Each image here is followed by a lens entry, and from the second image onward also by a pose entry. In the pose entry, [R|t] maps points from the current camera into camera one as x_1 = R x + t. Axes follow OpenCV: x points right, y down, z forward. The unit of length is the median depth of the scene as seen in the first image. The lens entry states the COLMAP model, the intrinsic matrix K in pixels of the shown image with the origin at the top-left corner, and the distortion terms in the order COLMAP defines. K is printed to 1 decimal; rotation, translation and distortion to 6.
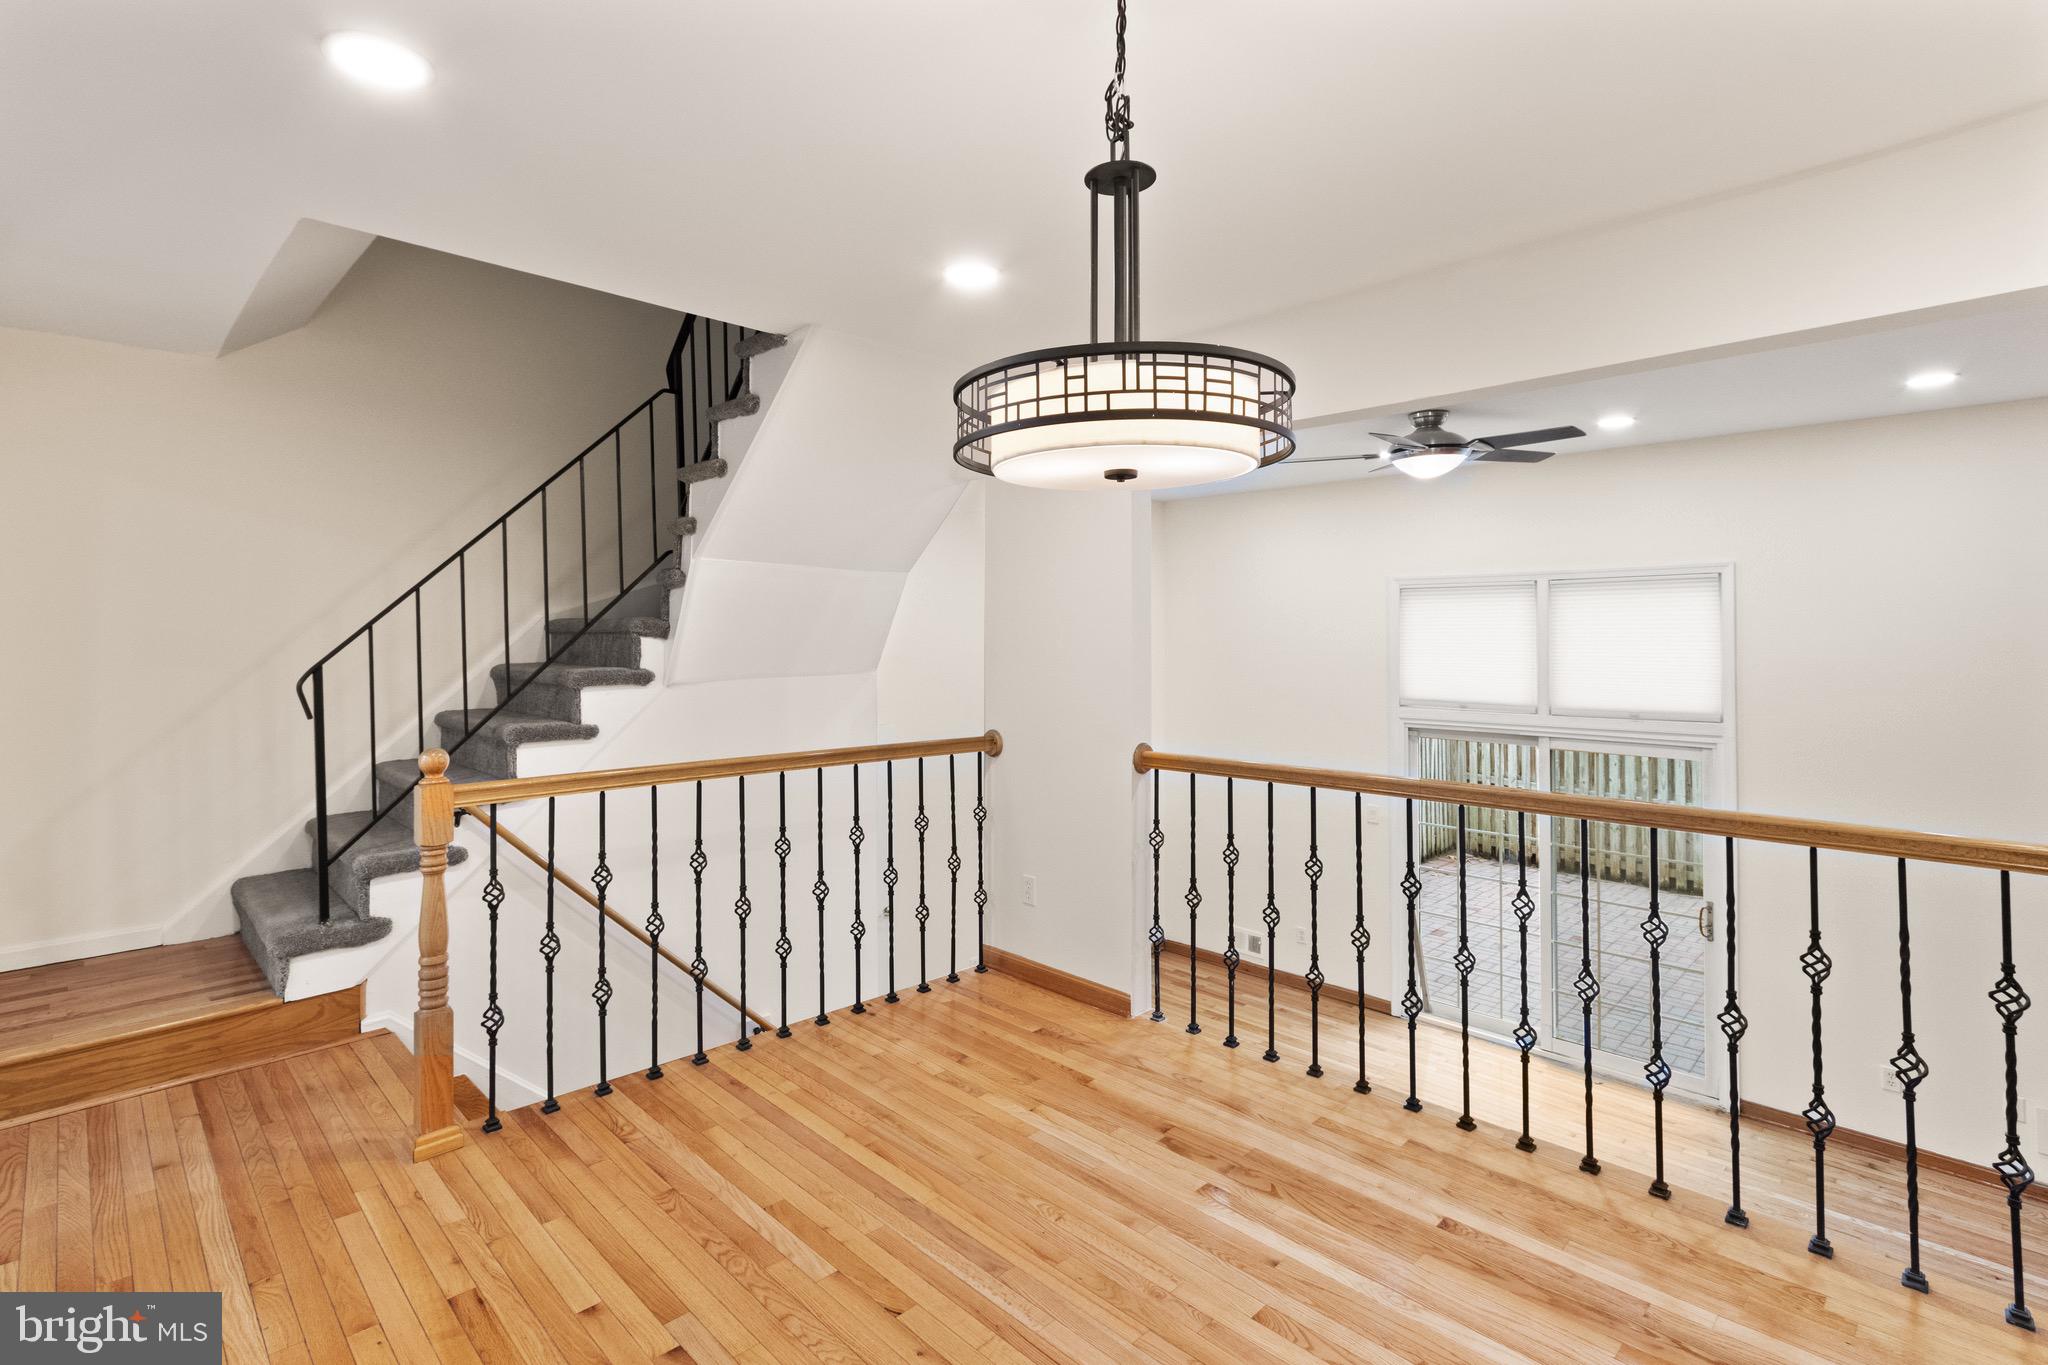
lens RADIAL K [[963.8, 0, 1009.2], [0, 963.8, 633.3], [0, 0, 1]] dist [0.005418, -0.001352]
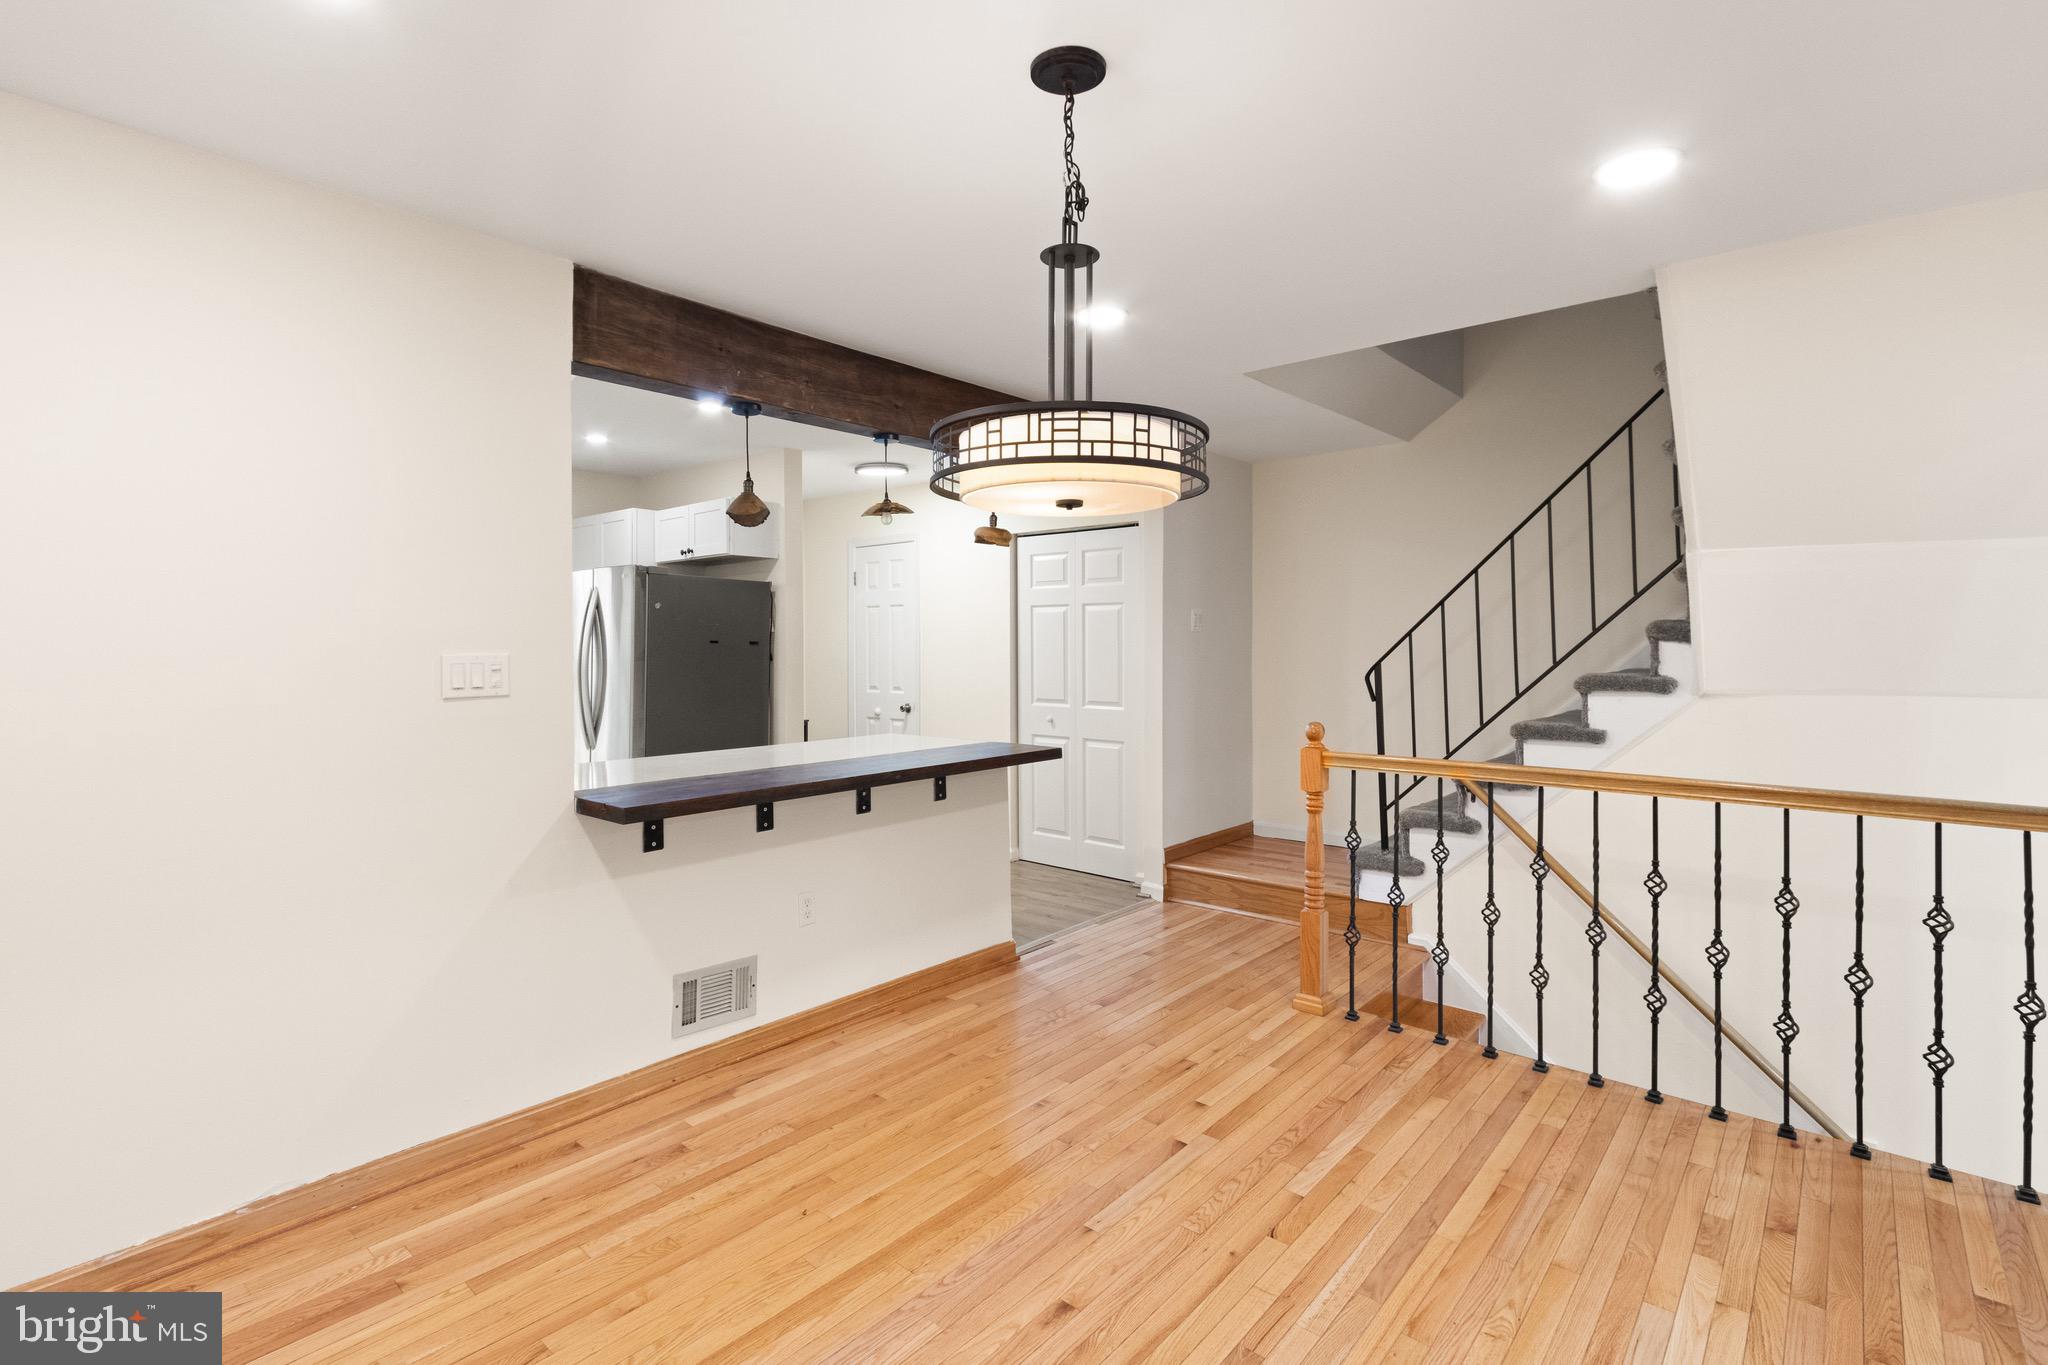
lens RADIAL K [[963.8, 0, 1023.4], [0, 963.8, 665.1], [0, 0, 1]] dist [0.005418, -0.001352]
pose [[0.082613, 0.020195, -0.996377, 0.712837], [0.004927, 0.999774, 0.020672, 0.007047], [0.996570, -0.006617, 0.082495, 0.453144]]
